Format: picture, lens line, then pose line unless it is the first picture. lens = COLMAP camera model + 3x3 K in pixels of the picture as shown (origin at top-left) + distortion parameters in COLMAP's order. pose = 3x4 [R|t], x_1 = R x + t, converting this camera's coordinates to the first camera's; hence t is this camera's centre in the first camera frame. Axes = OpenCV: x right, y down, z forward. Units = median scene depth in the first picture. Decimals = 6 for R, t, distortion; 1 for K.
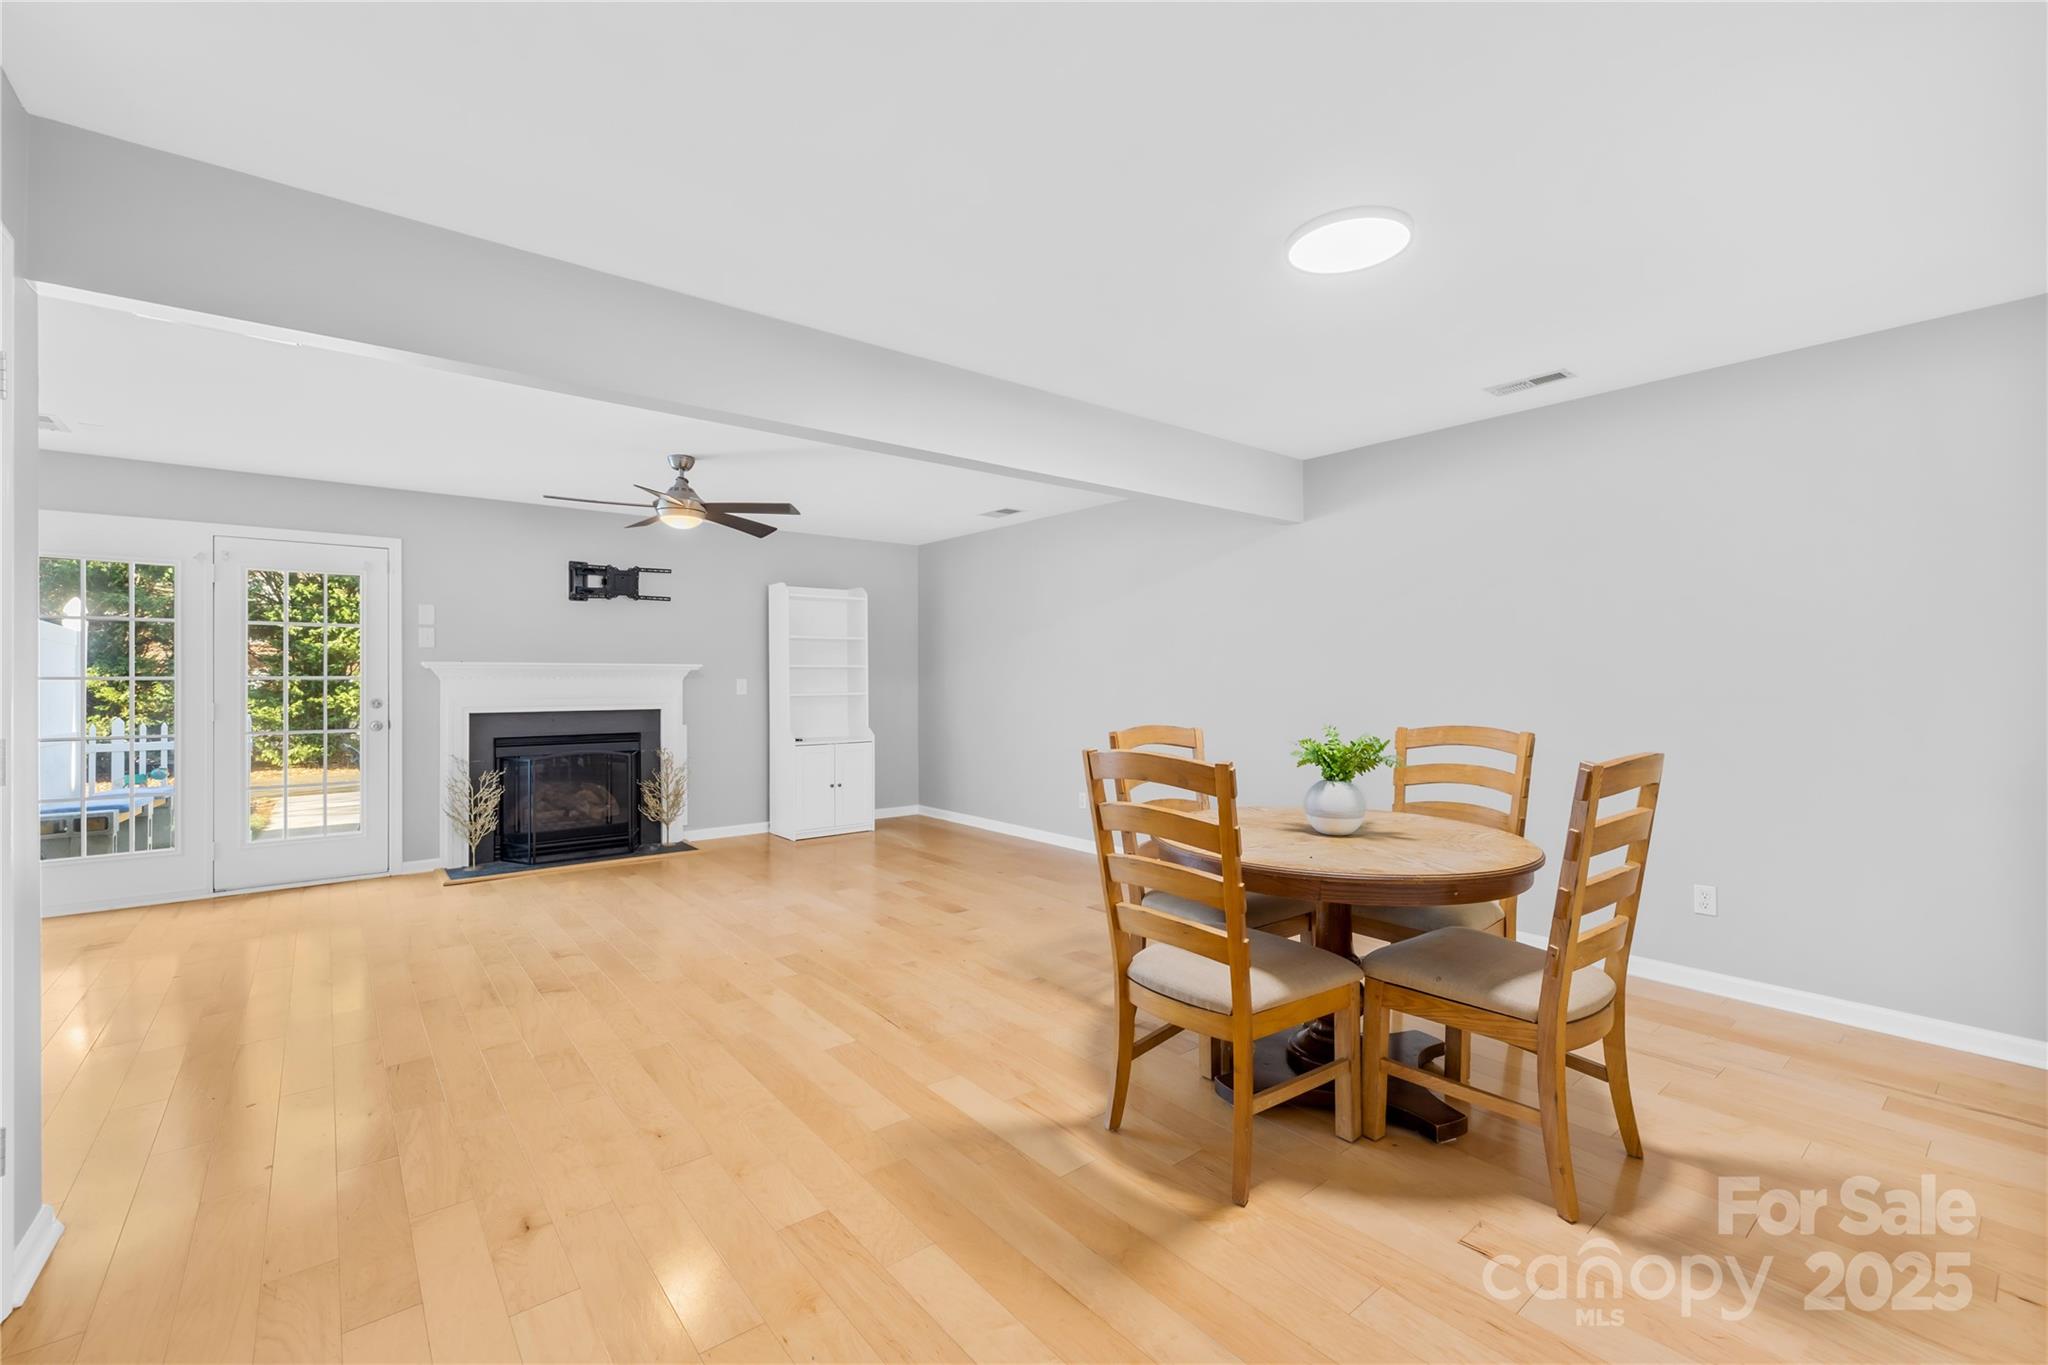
lens RADIAL K [[870.4, 0, 1021.7], [0, 870.4, 680.4], [0, 0, 1]] dist [-0.005534, 0.001213]
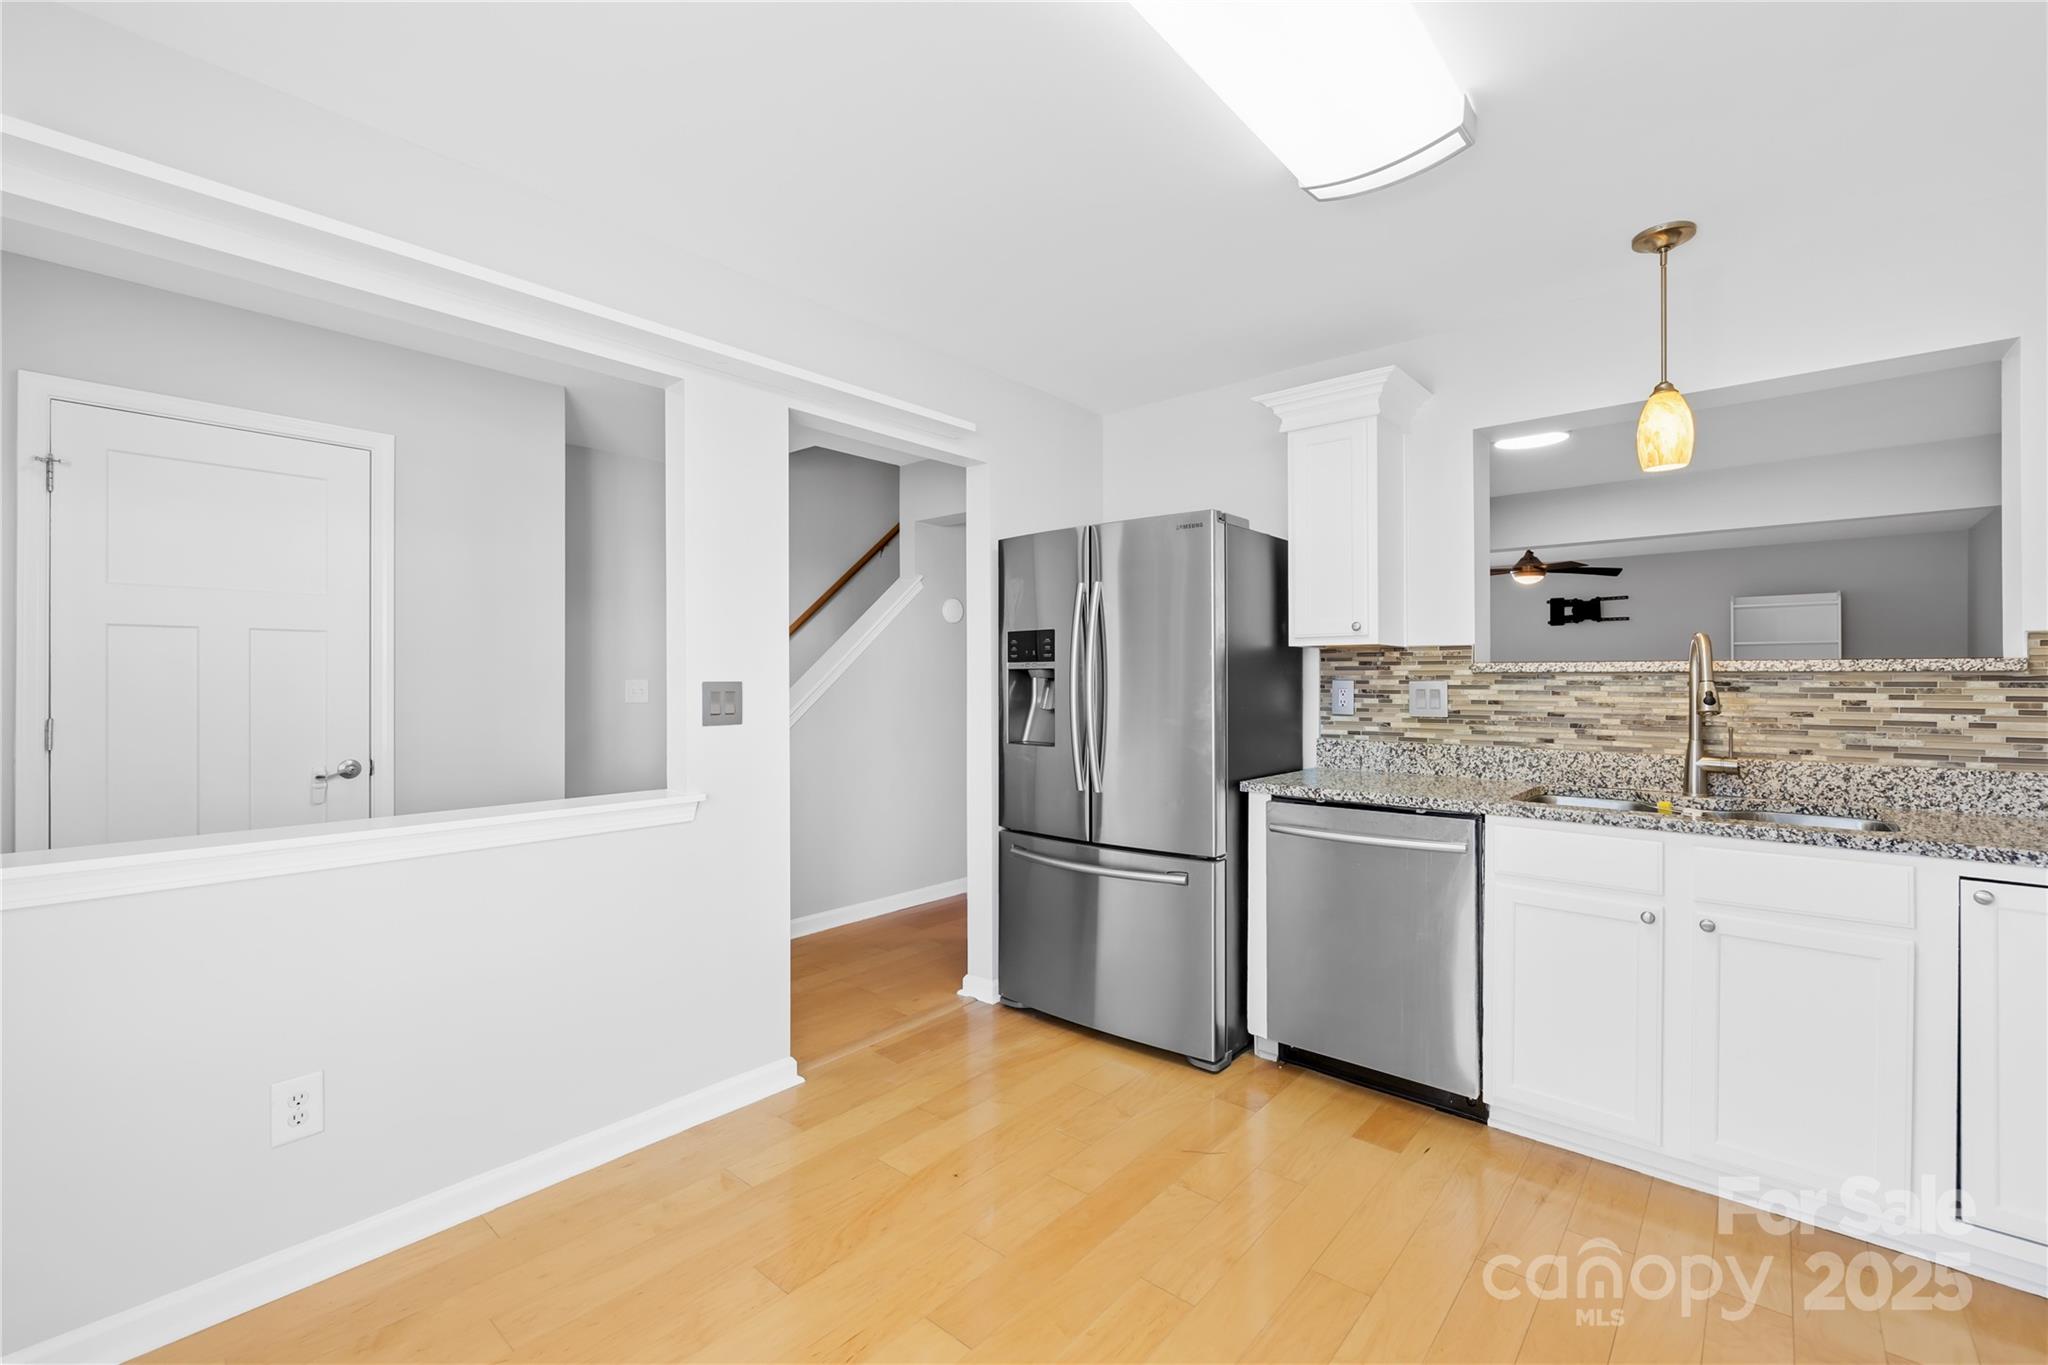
lens RADIAL K [[870.4, 0, 1007.9], [0, 870.4, 680.3], [0, 0, 1]] dist [-0.005534, 0.001213]
pose [[0.151908, 0.005341, -0.988380, 0.771127], [-0.004013, 0.999980, 0.004787, -0.003648], [0.988387, 0.003239, 0.151926, -0.119940]]
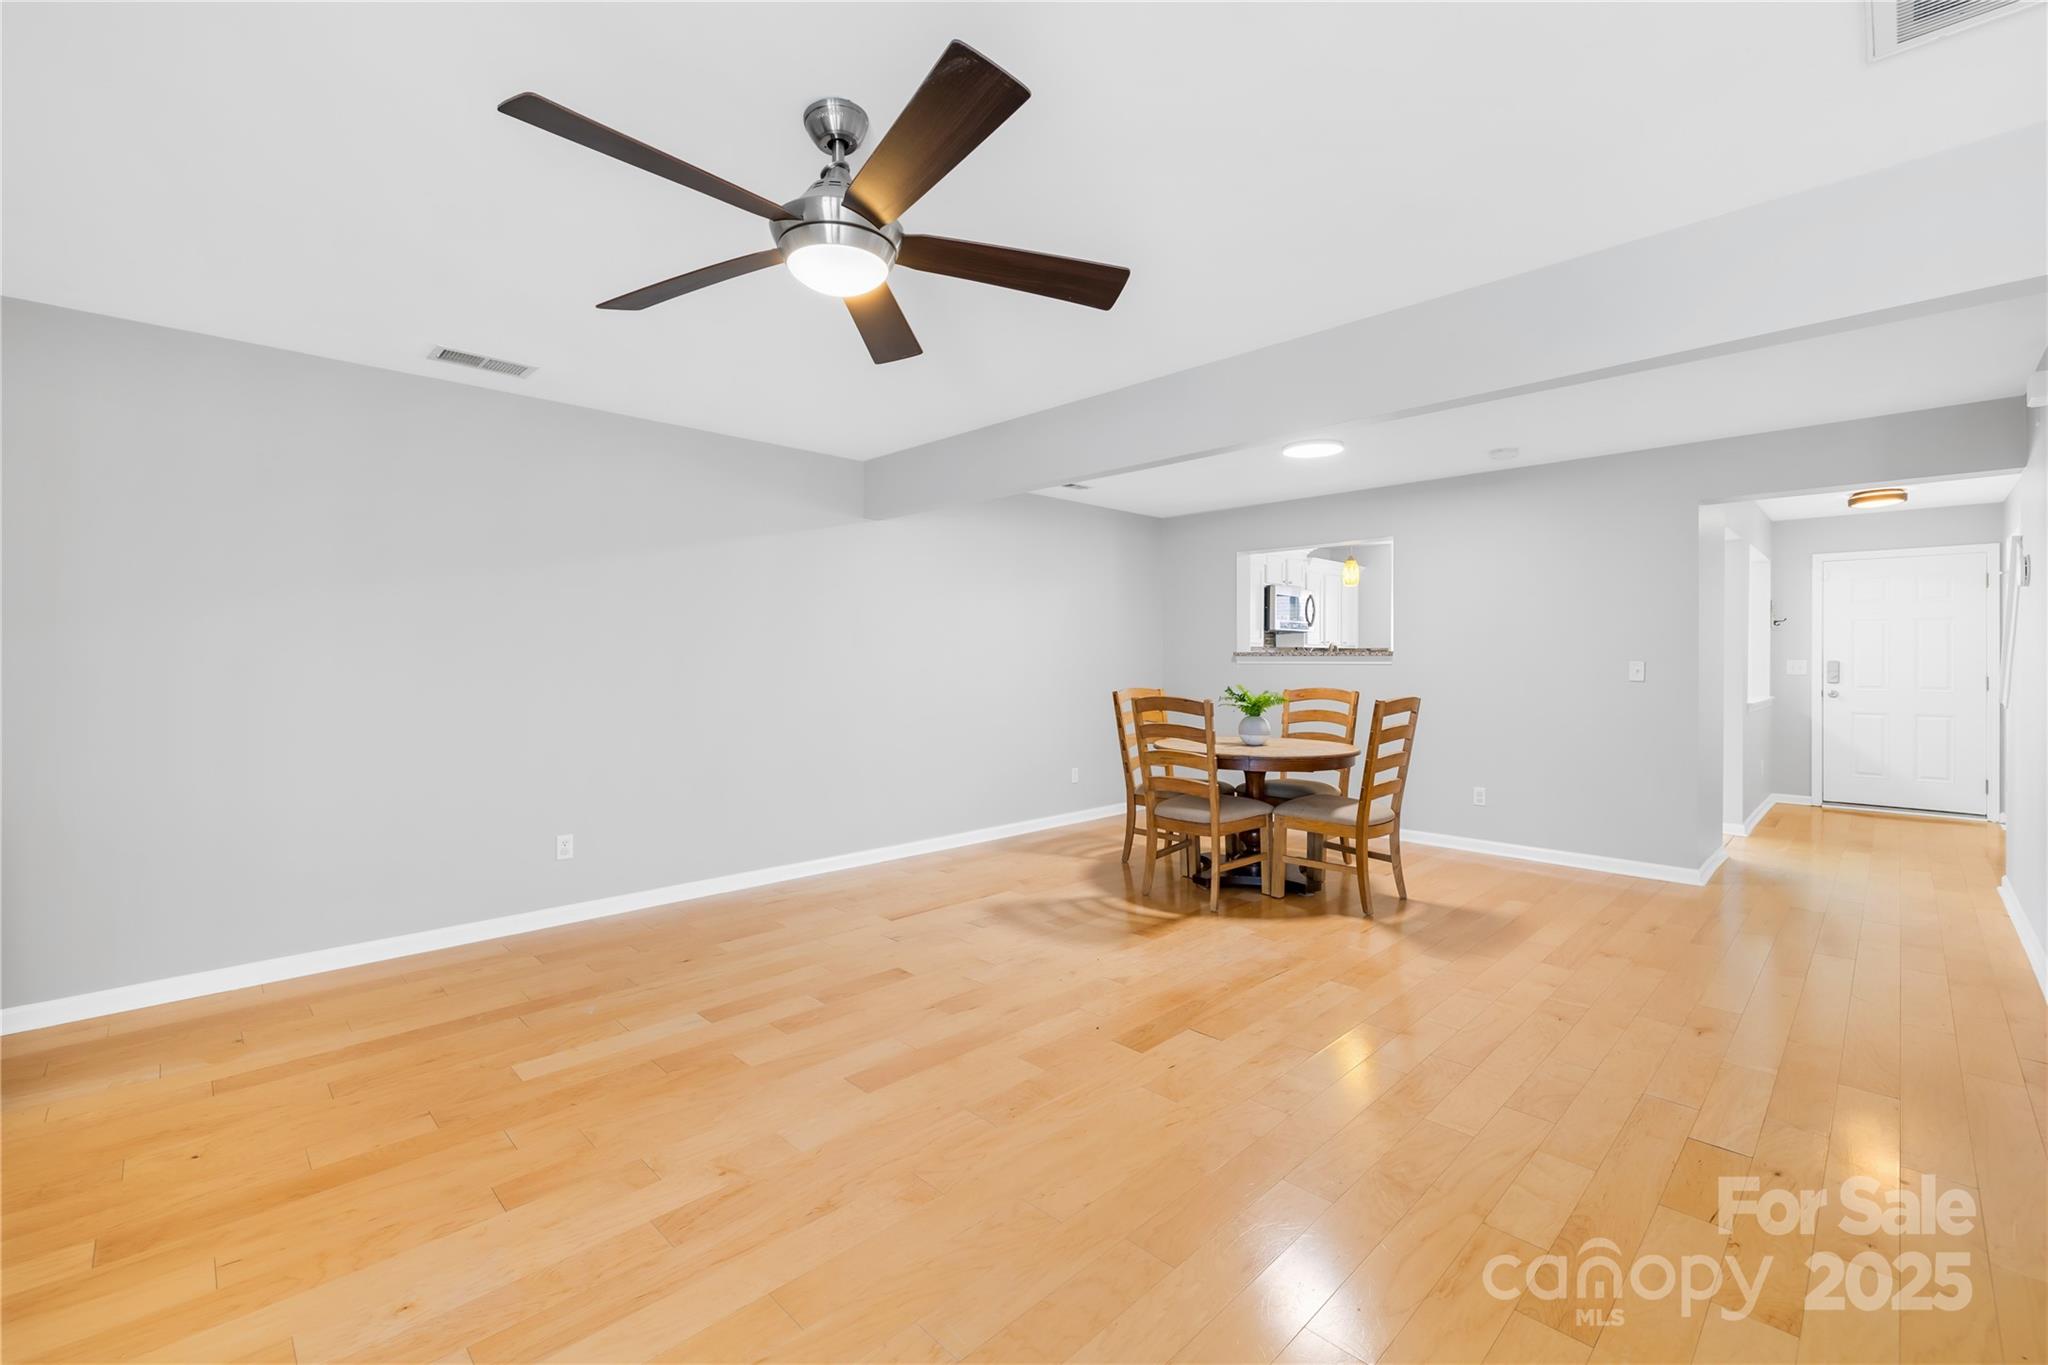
lens RADIAL K [[870.4, 0, 1024.3], [0, 870.4, 670.1], [0, 0, 1]] dist [-0.005534, 0.001213]
pose [[-0.091585, -0.010804, 0.995739, -0.628502], [0.001461, 0.999939, 0.010984, 0.000013], [-0.995796, 0.002461, -0.091563, 0.740353]]
